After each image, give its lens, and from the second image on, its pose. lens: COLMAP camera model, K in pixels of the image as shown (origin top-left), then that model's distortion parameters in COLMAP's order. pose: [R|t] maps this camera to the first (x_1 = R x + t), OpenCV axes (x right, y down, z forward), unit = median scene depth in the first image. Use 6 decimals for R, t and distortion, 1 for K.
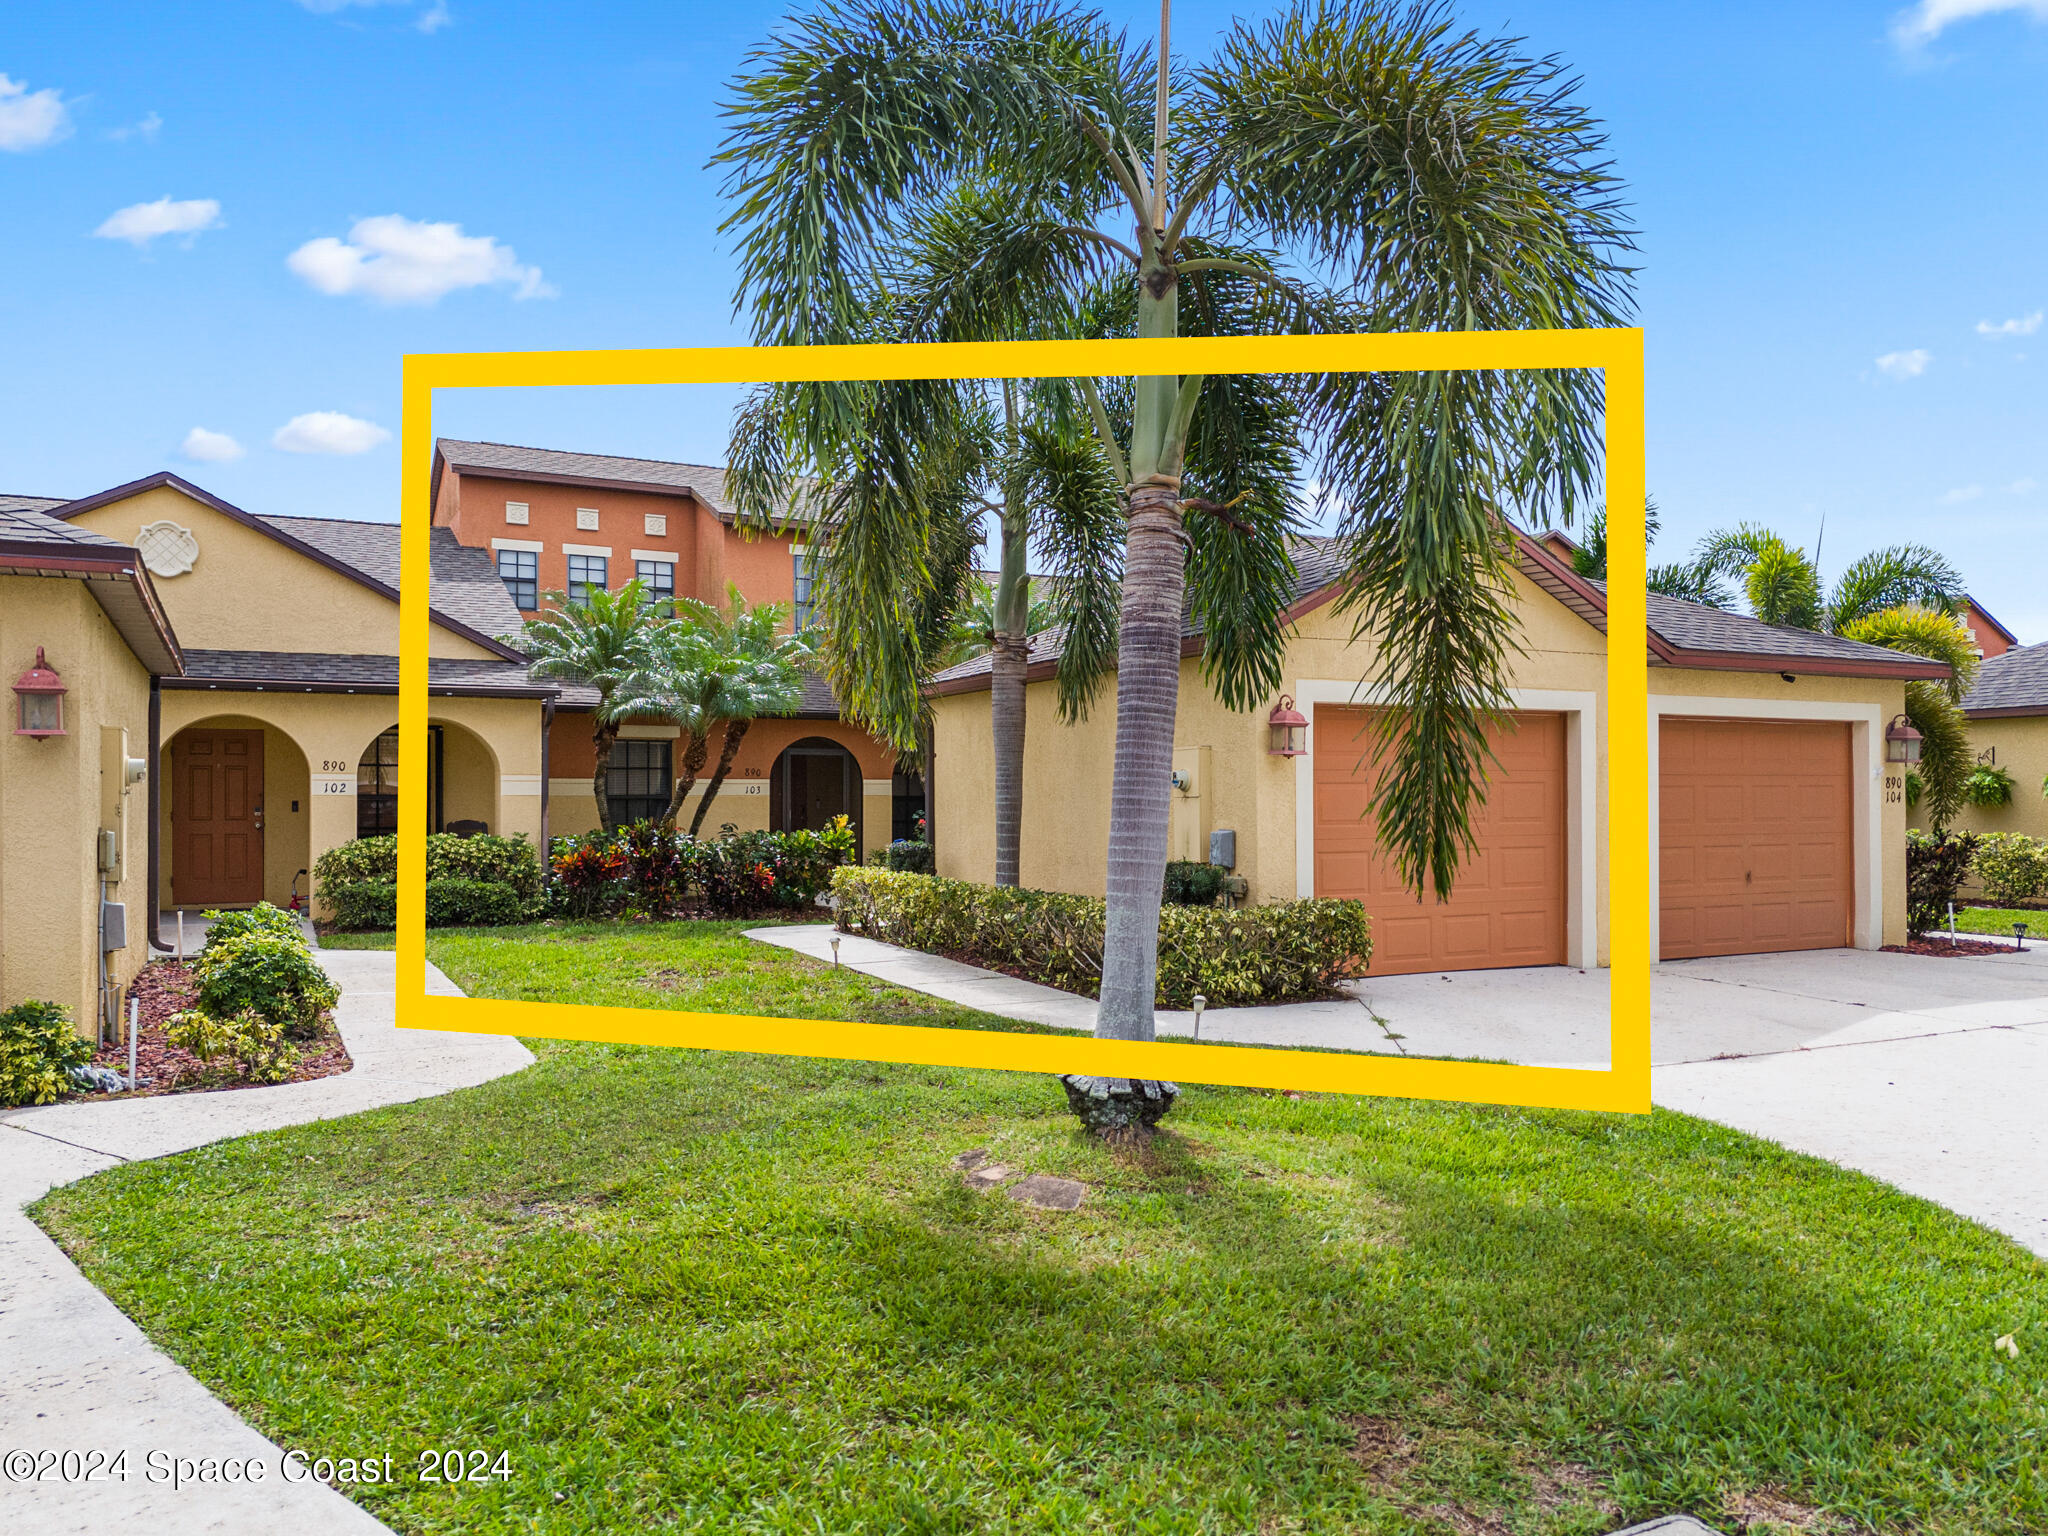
lens RADIAL K [[1521.3, 0, 1024.0], [0, 1521.3, 768.0], [0, 0, 1]] dist [0.069454, -0.081526]
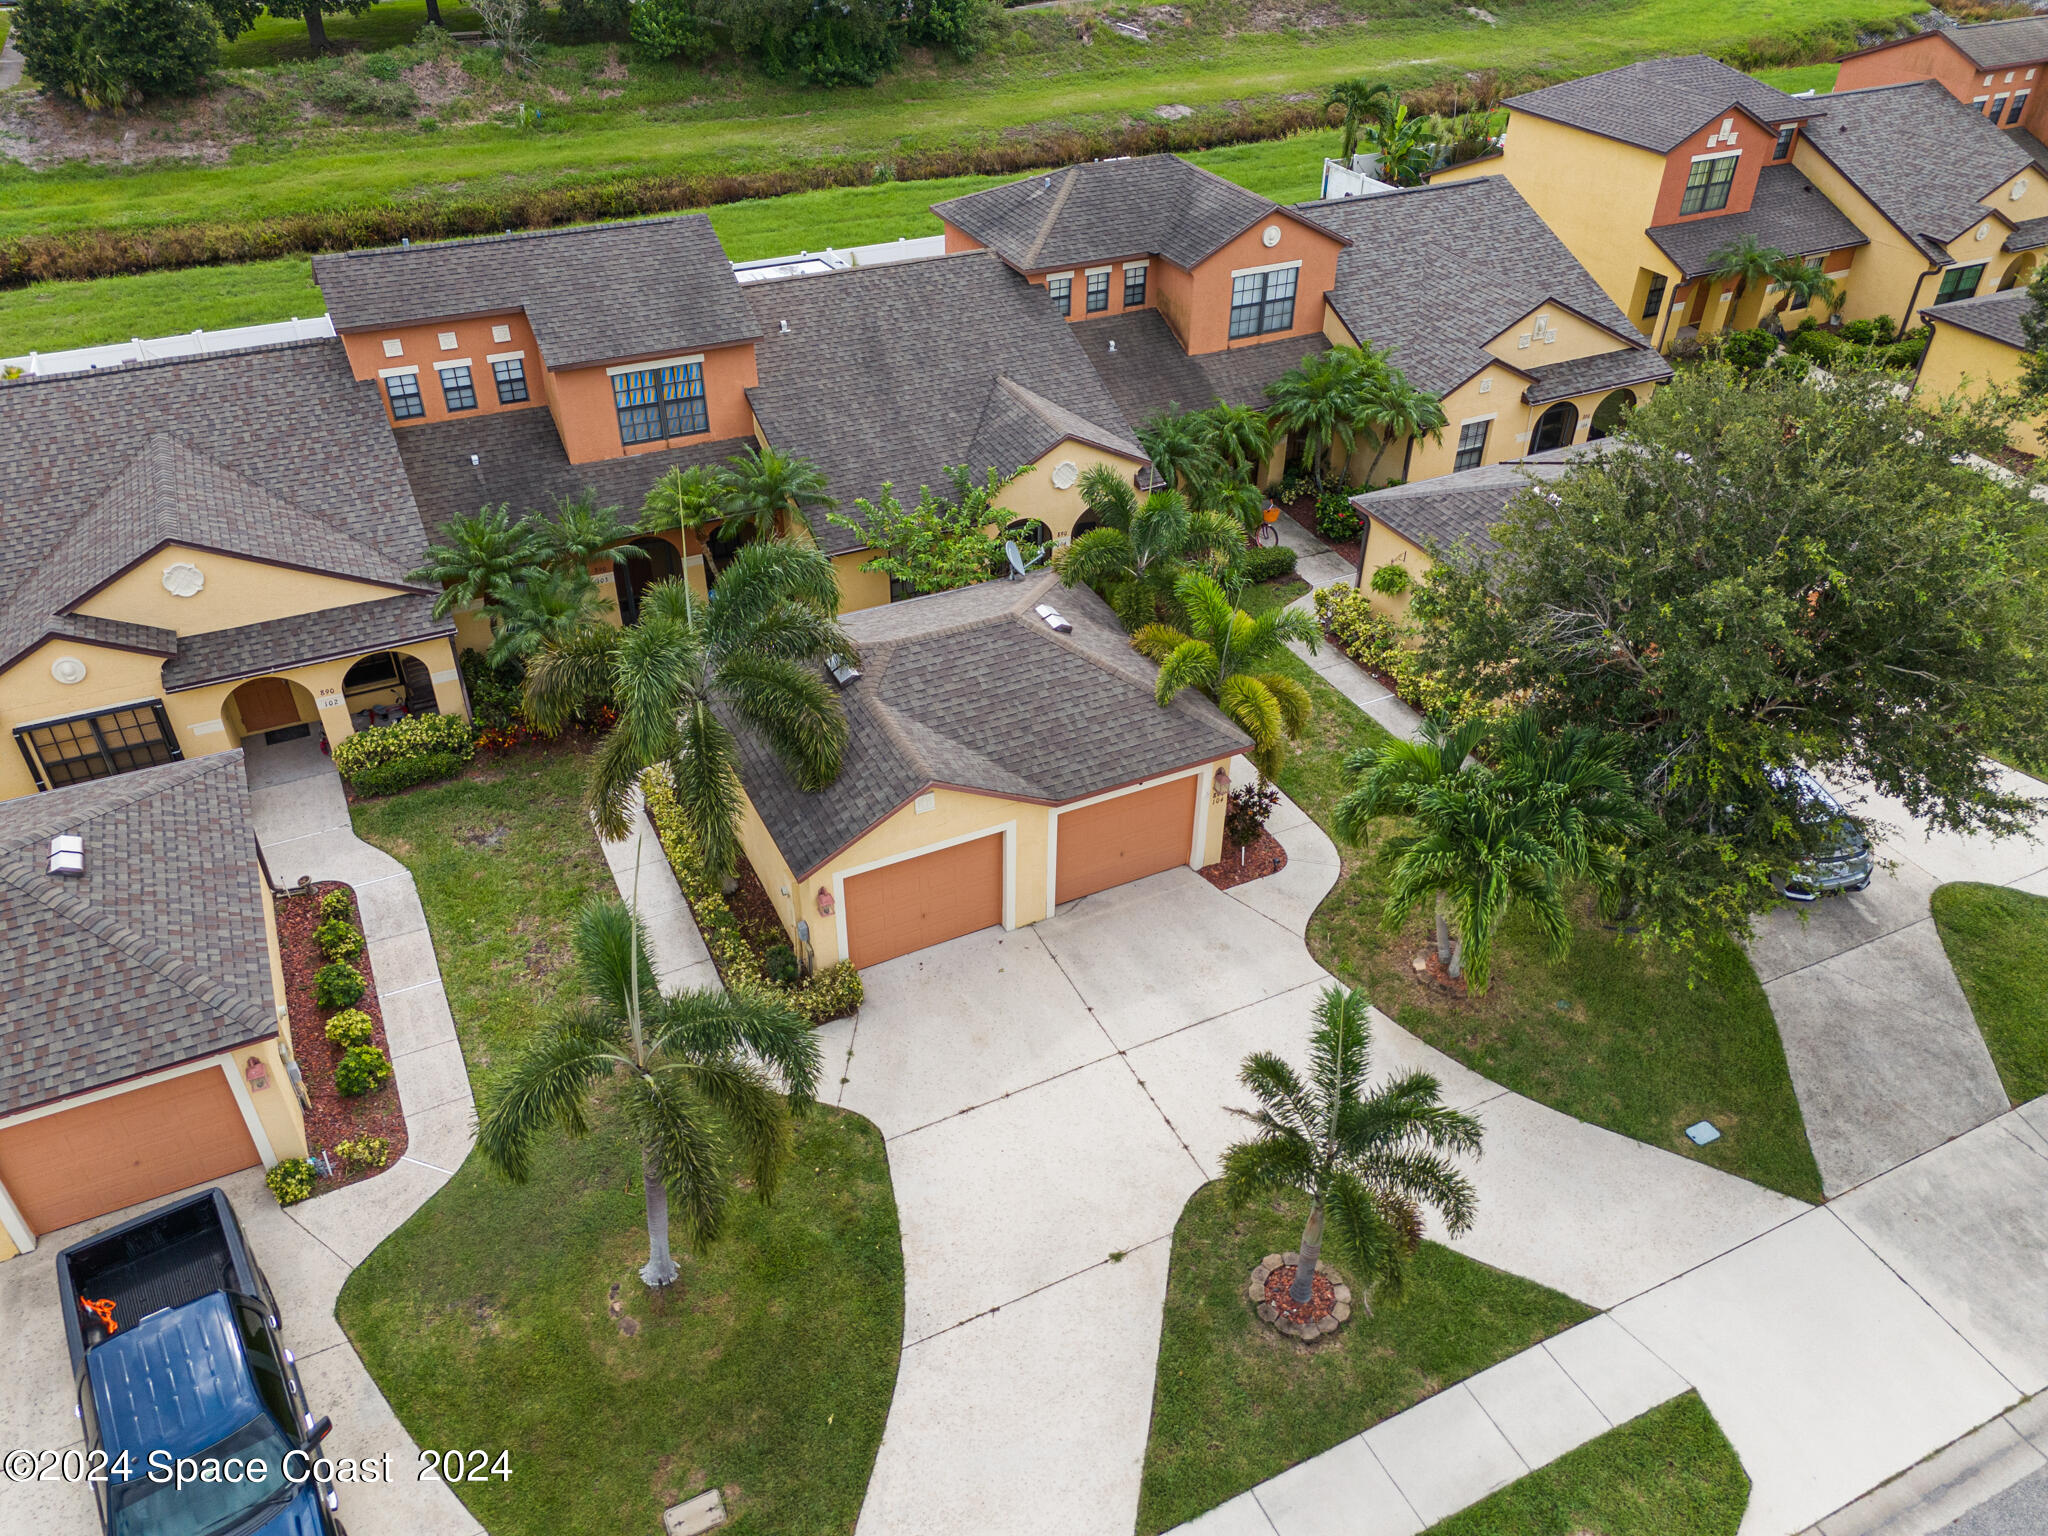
lens RADIAL K [[1521.3, 0, 1024.0], [0, 1521.3, 768.0], [0, 0, 1]] dist [0.069454, -0.081526]
pose [[0.999857, 0.016448, 0.004036, 0.284683], [-0.015556, 0.797769, 0.602763, -0.938607], [0.006694, -0.602739, 0.797910, -0.352243]]
